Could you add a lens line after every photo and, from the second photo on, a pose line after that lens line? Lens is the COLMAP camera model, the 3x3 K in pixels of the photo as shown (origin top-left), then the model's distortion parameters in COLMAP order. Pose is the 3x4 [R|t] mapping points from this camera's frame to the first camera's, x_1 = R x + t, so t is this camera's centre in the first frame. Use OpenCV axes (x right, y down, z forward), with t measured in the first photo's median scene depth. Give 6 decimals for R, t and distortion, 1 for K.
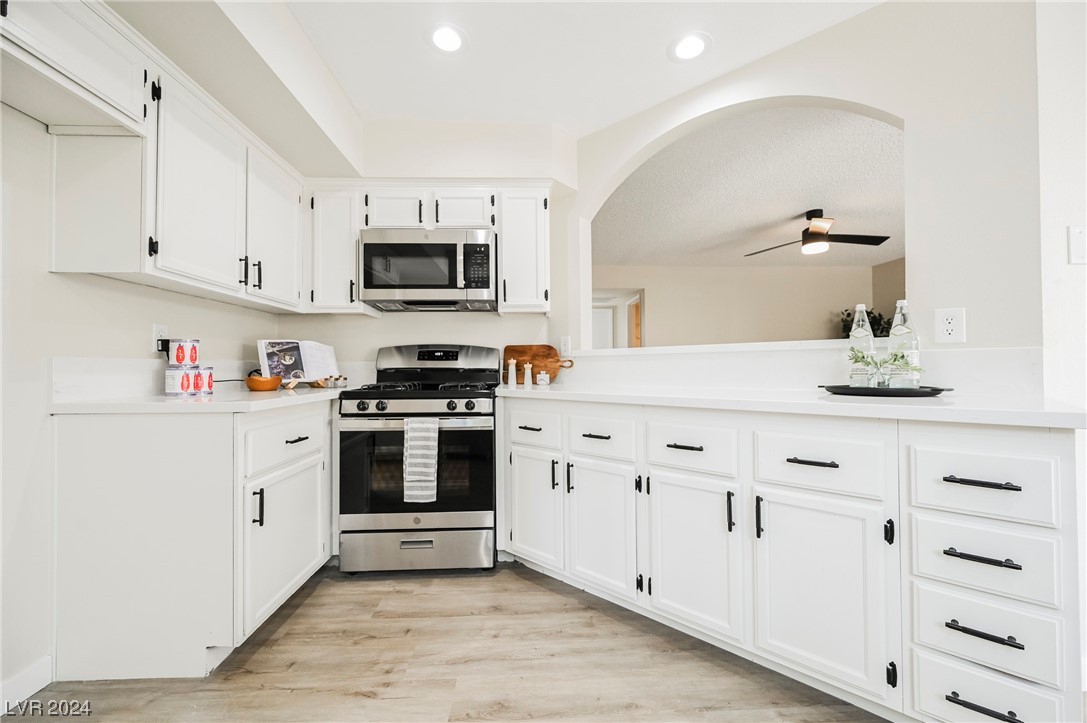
lens RADIAL K [[438.2, 0, 540.8], [0, 438.2, 358.7], [0, 0, 1]] dist [-0.001004, 0.000093]
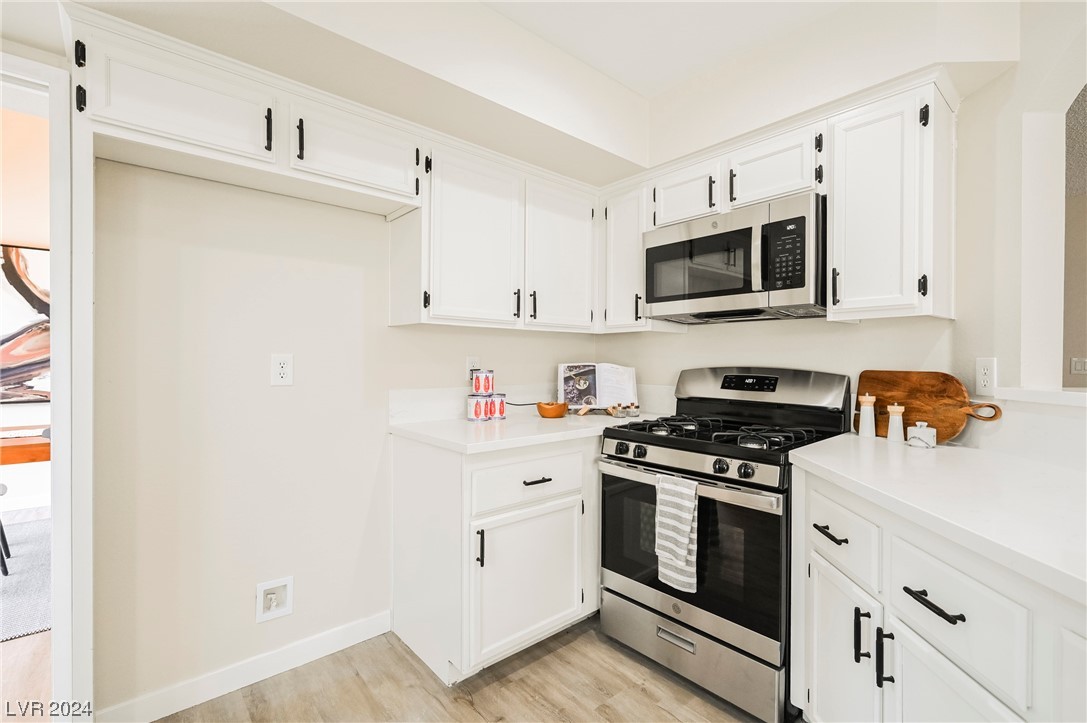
lens RADIAL K [[486.3, 0, 547.7], [0, 486.3, 361.8], [0, 0, 1]] dist [0.000770, -0.000328]
pose [[0.625323, 0.014125, -0.780238, 0.229526], [0.009189, 0.999634, 0.025462, -0.082766], [0.780312, -0.023092, 0.624964, 0.302919]]
